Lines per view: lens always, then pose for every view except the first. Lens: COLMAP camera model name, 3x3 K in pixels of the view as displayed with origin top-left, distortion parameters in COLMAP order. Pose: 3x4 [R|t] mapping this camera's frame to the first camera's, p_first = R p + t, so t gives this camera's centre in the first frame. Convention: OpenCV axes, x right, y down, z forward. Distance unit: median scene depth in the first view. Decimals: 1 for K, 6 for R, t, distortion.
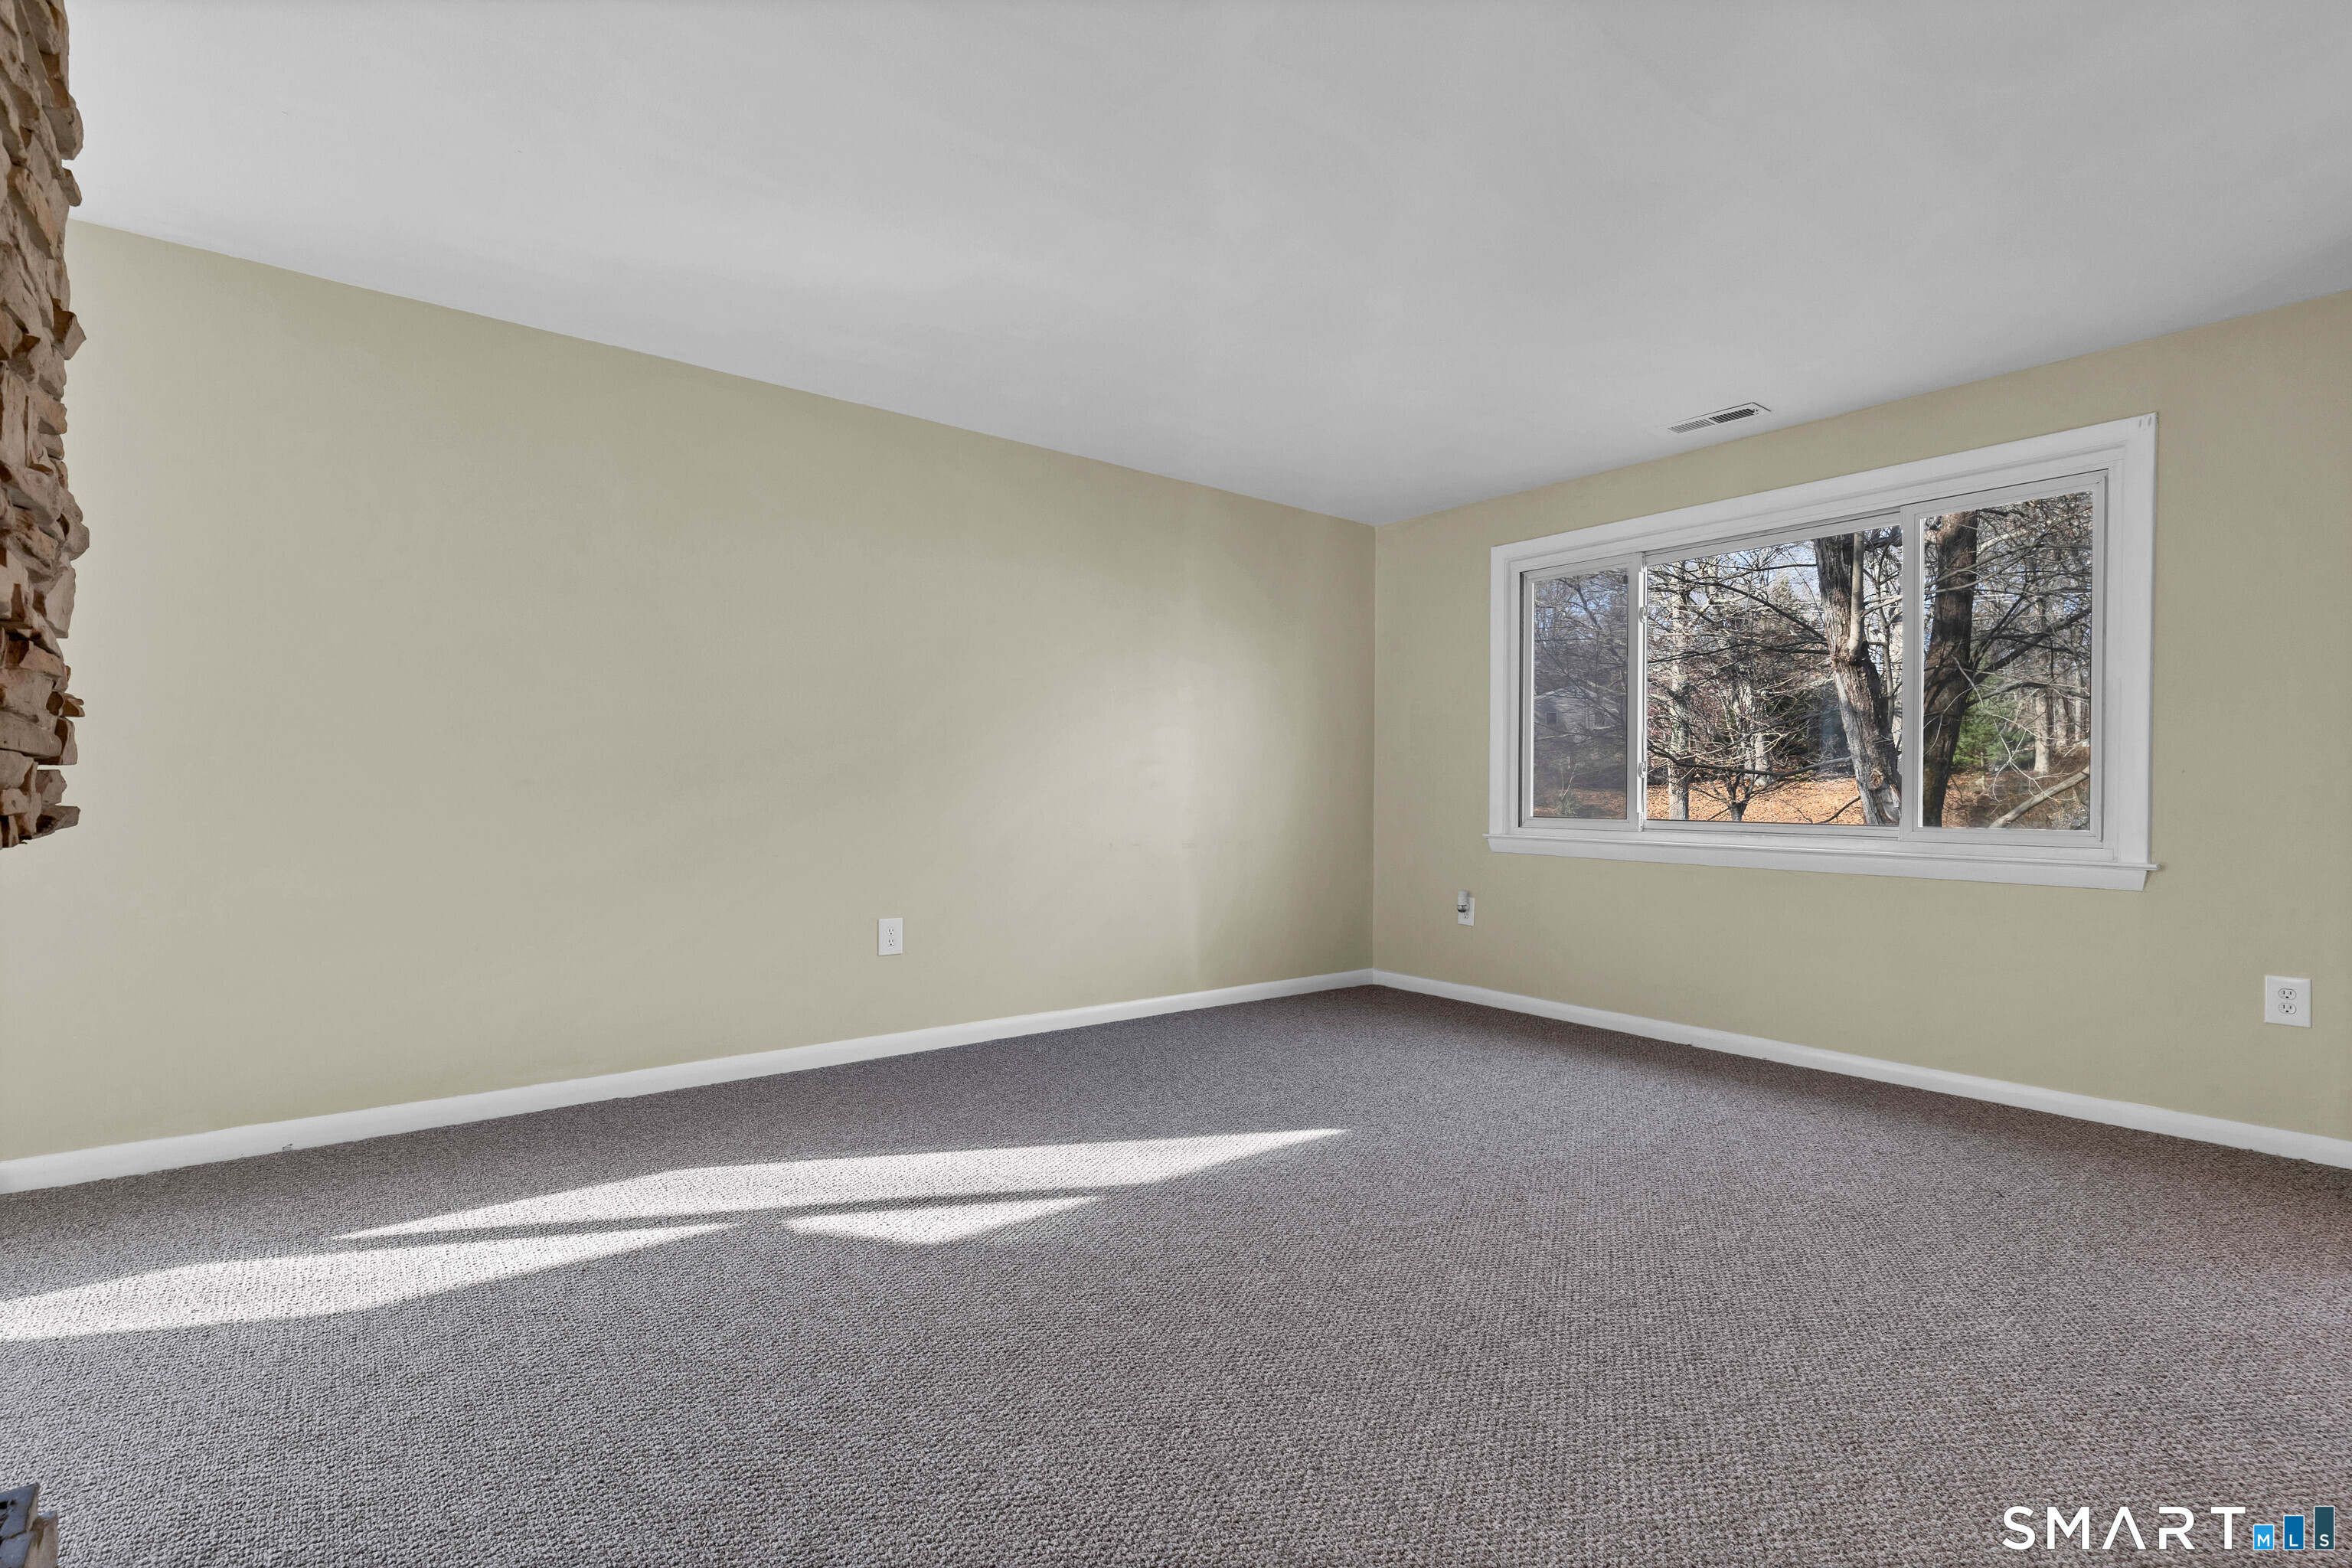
lens RADIAL K [[1093.7, 0, 1176.2], [0, 1093.7, 781.7], [0, 0, 1]] dist [0.012797, 0.000124]
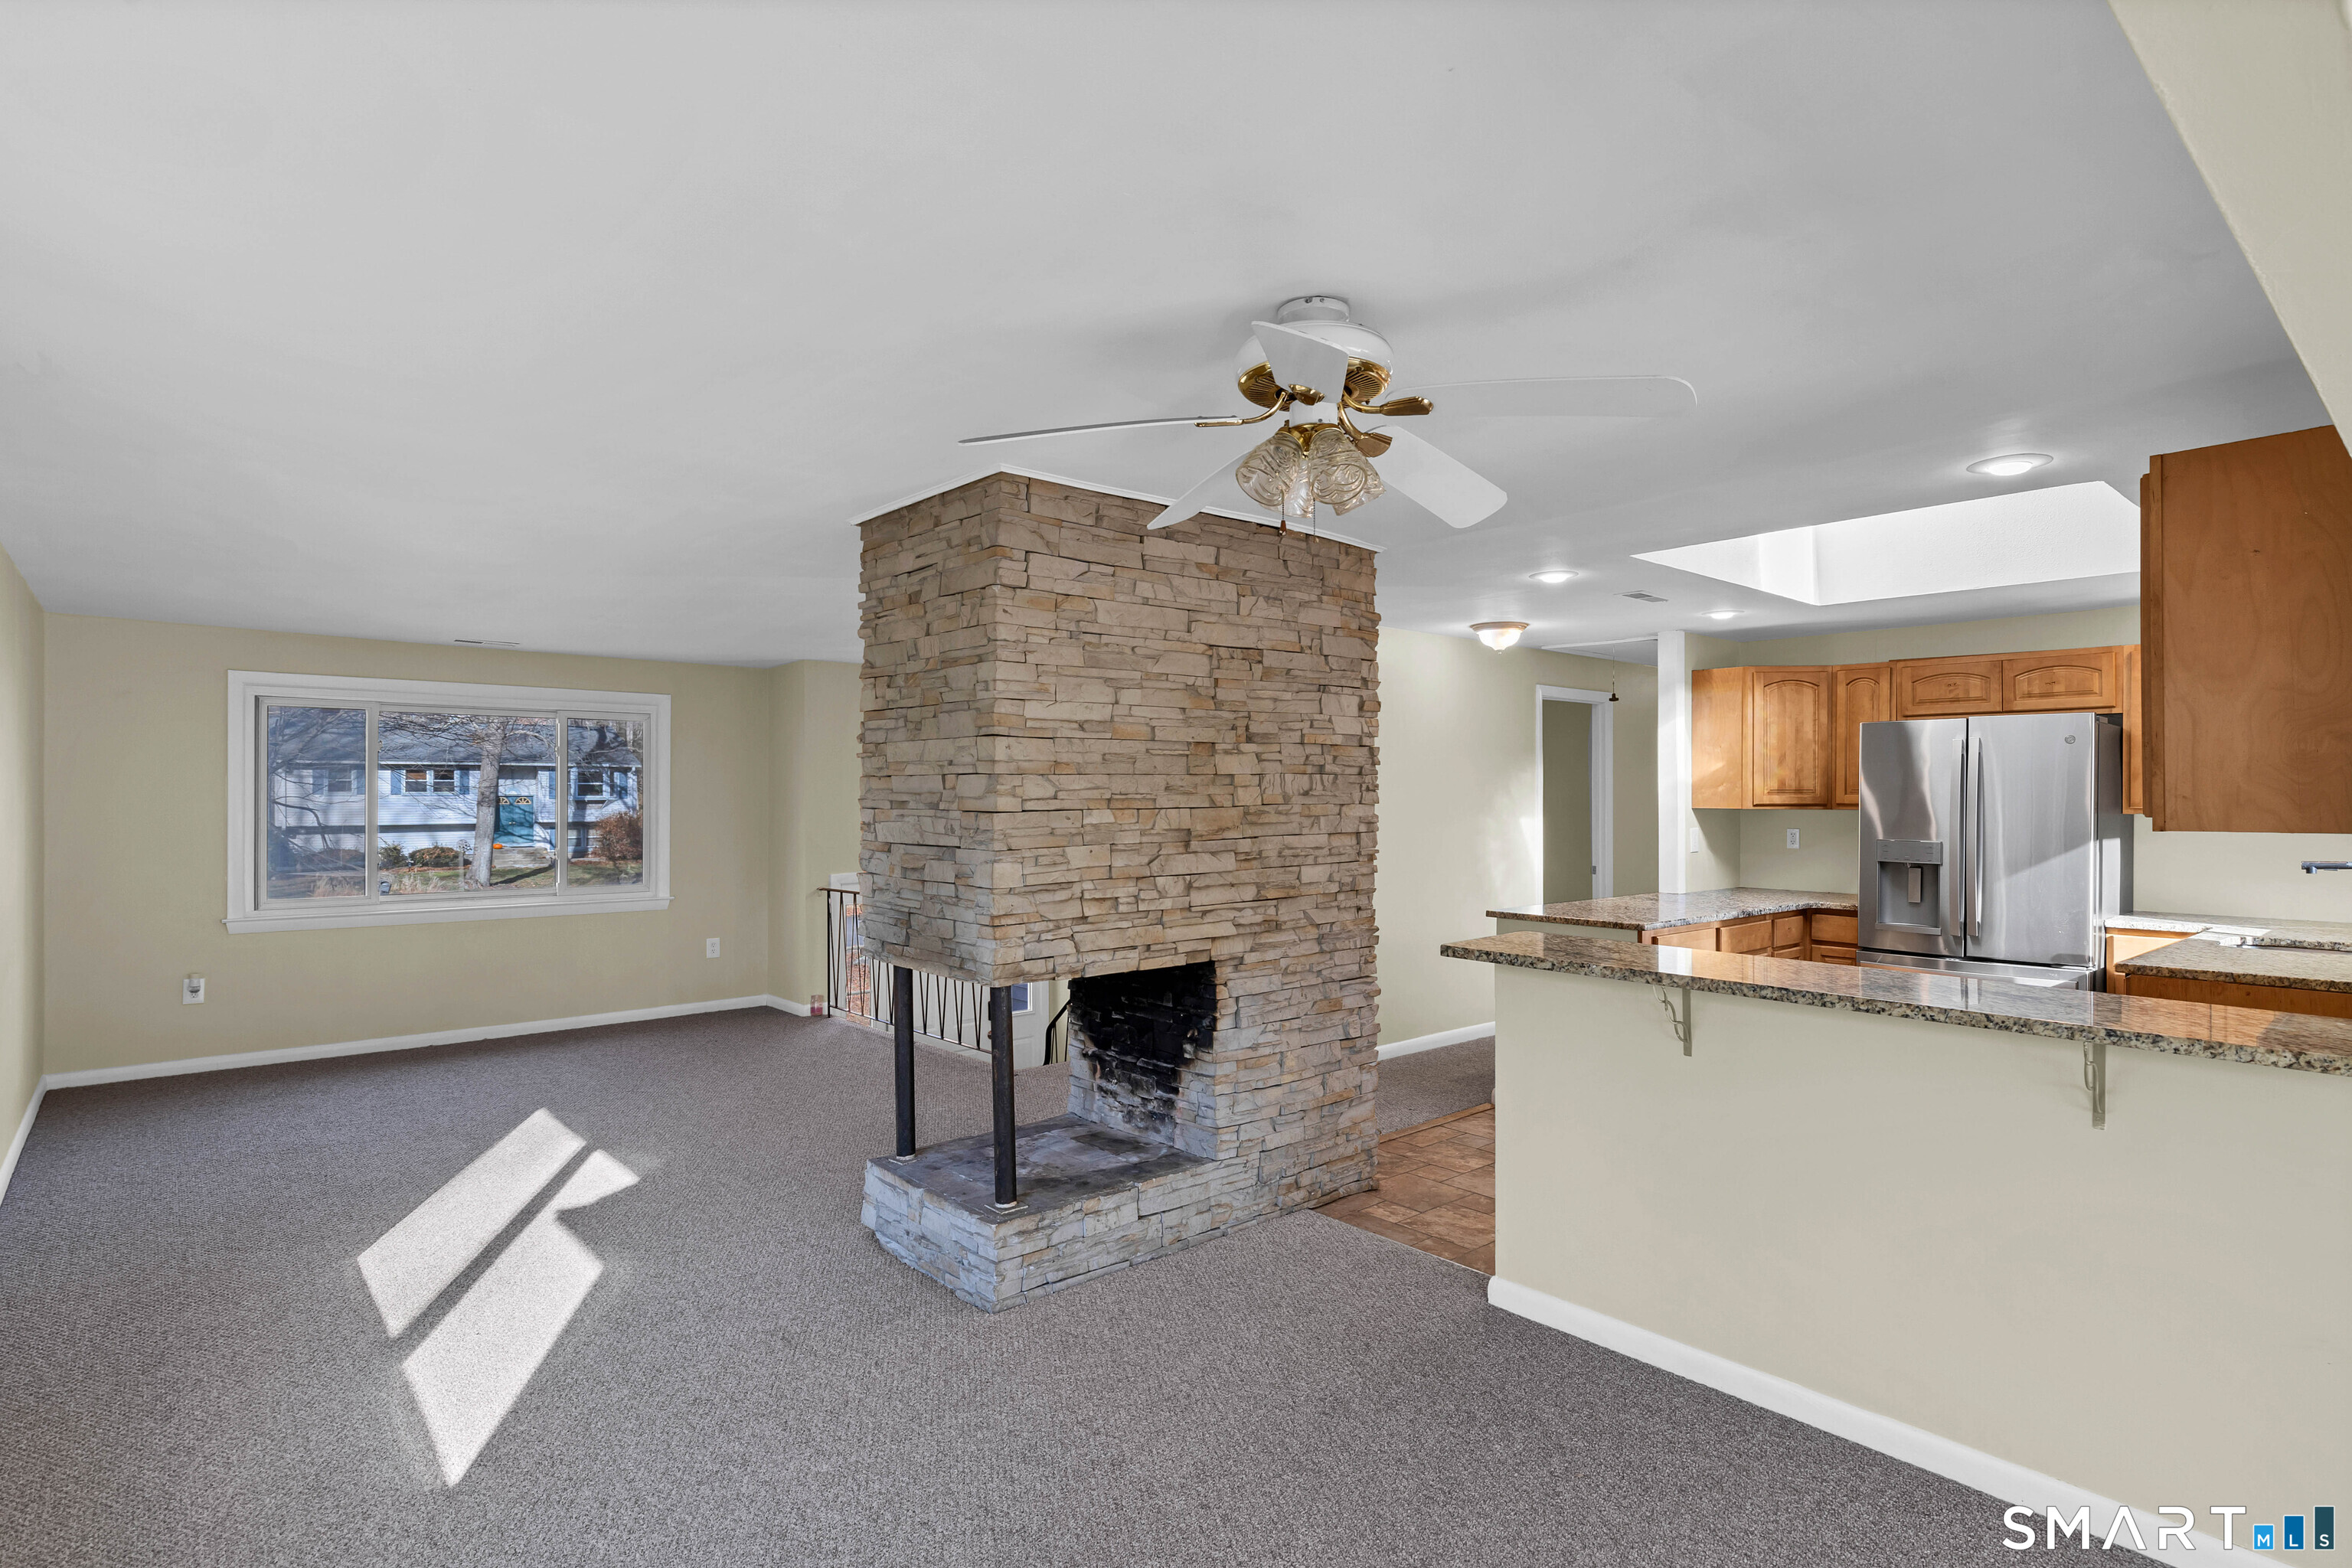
lens RADIAL K [[1181.0, 0, 1156.1], [0, 1181.0, 792.8], [0, 0, 1]] dist [-0.001992, 0.000916]
pose [[-0.031890, -0.005904, 0.999474, -1.171988], [-0.010085, 0.999934, 0.005585, -0.121308], [-0.999441, -0.009902, -0.031948, 0.075376]]
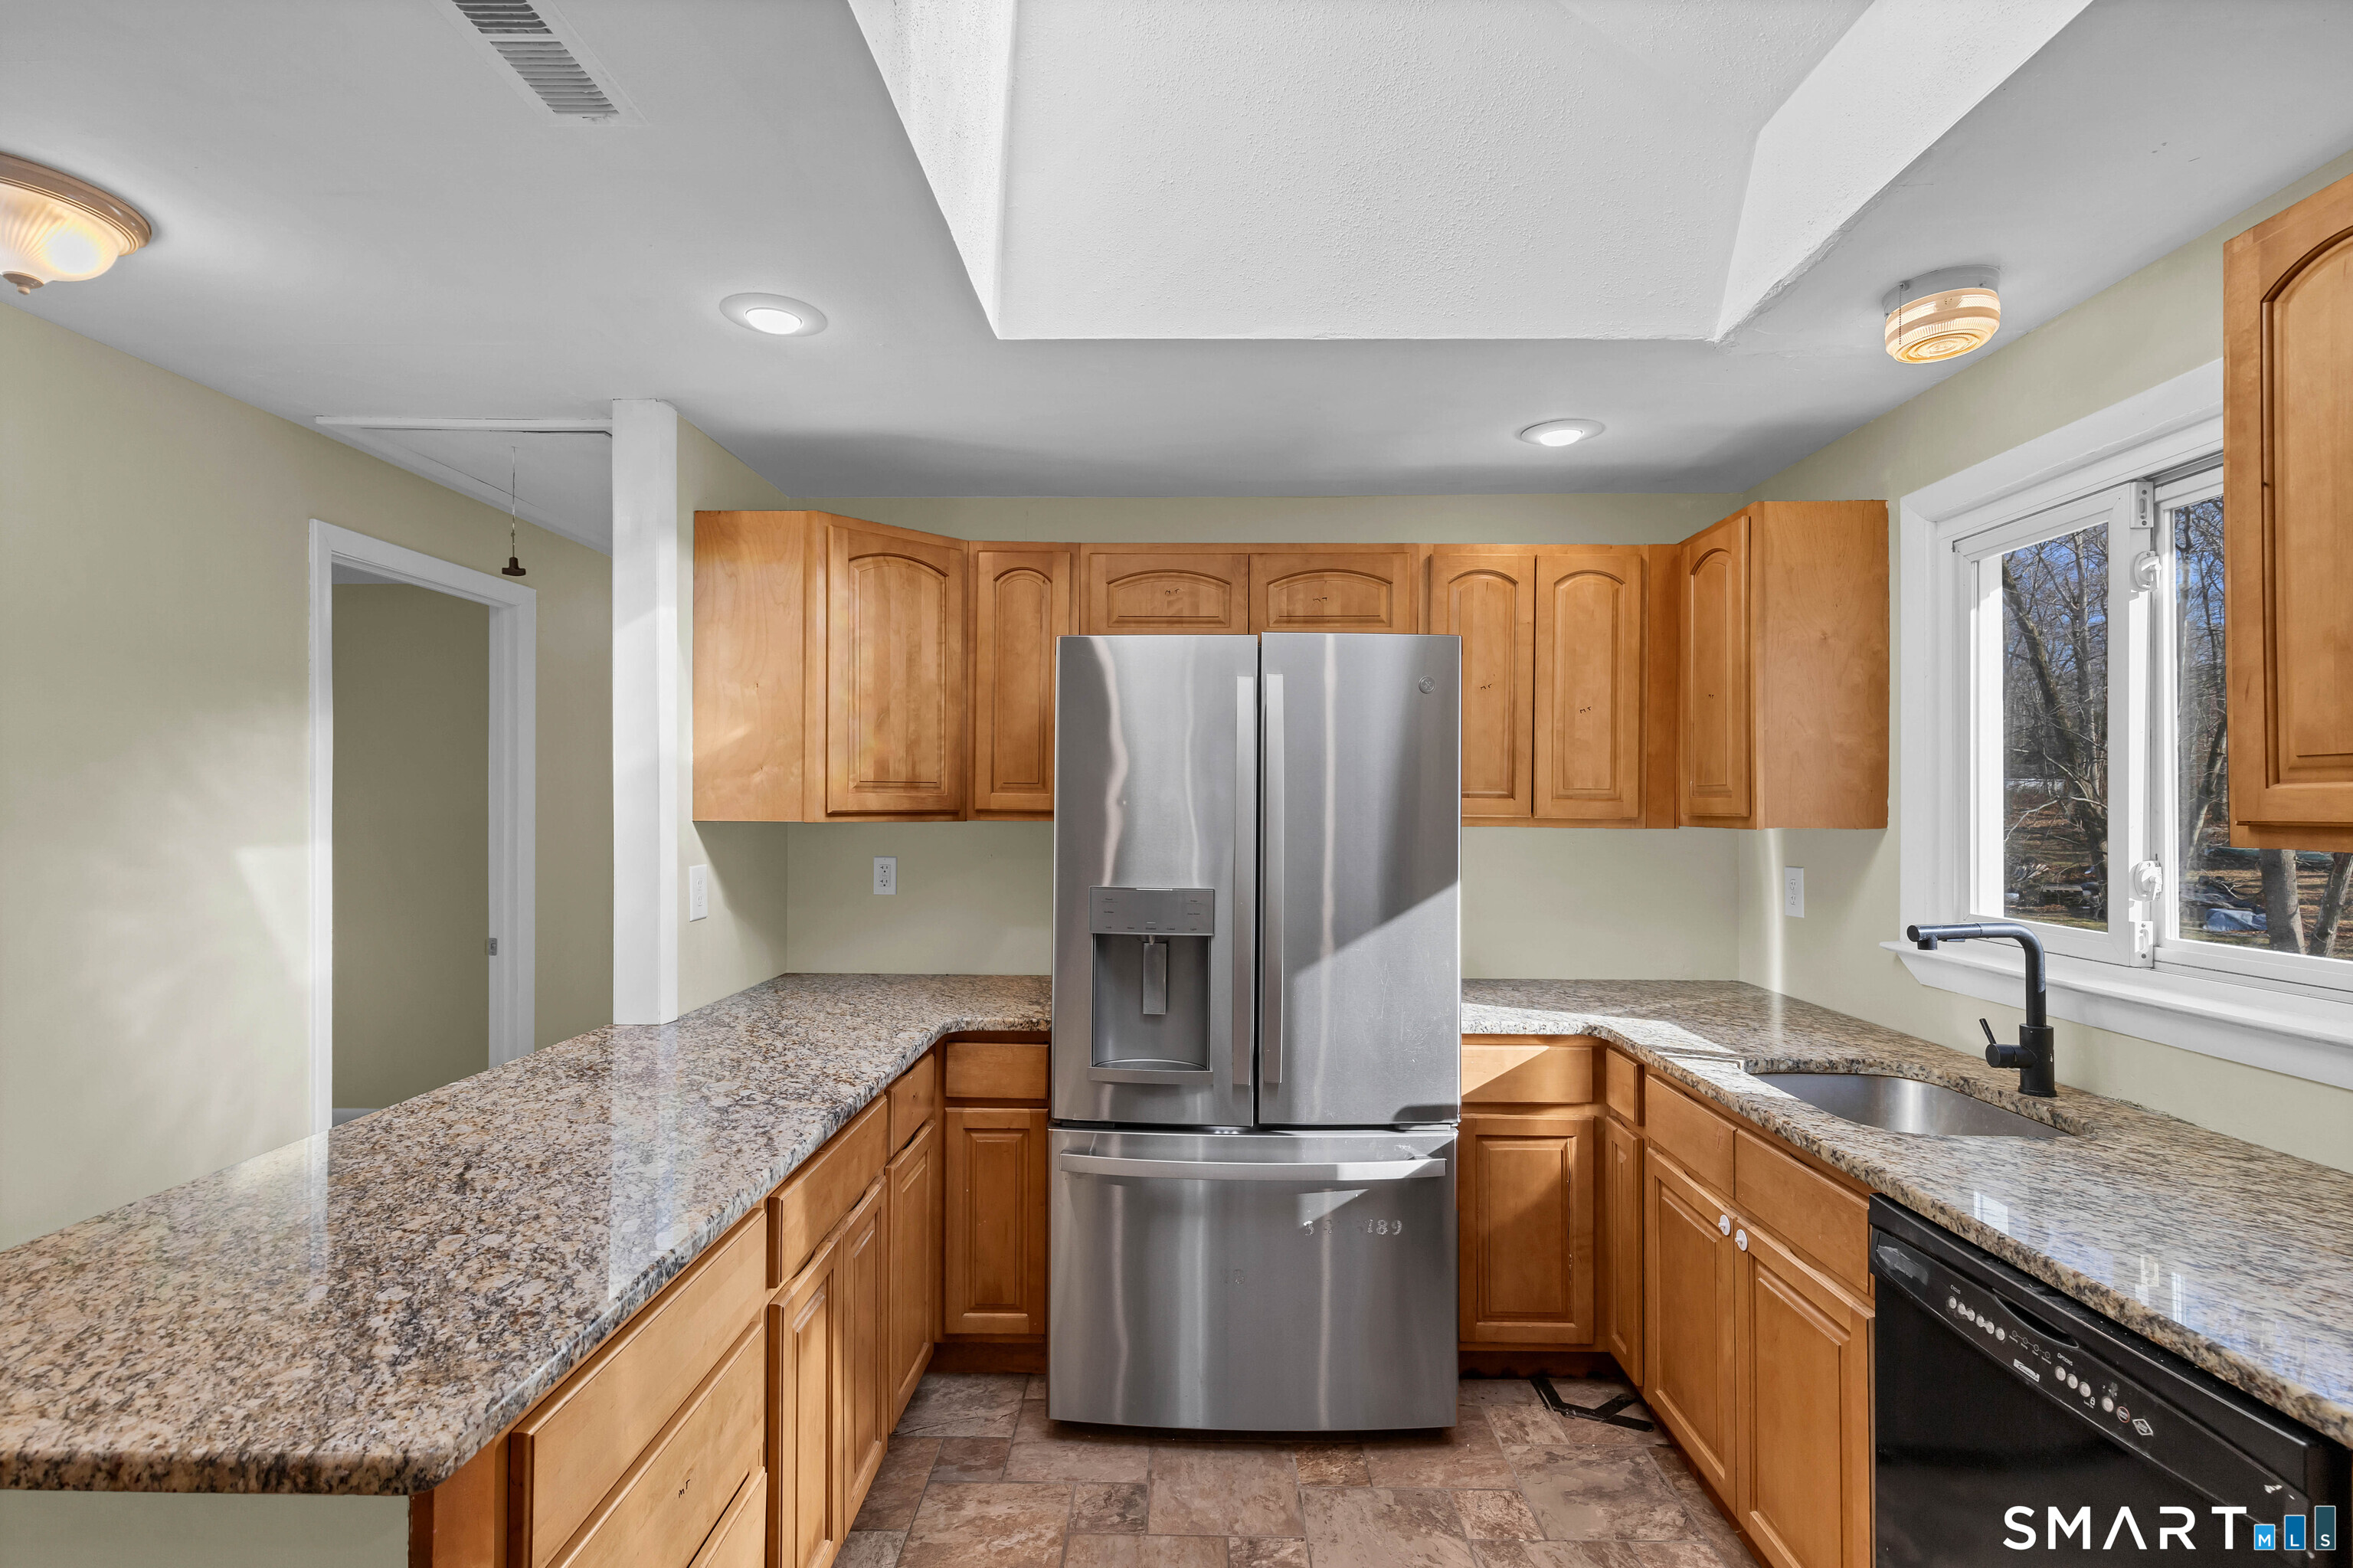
lens RADIAL K [[1094.2, 0, 1191.4], [0, 1094.2, 796.4], [0, 0, 1]] dist [0.012797, 0.000124]
pose [[-0.775491, -0.007177, 0.631318, -0.281592], [-0.015603, 0.999848, -0.007800, -0.113585], [-0.631166, -0.015899, -0.775485, -0.361577]]
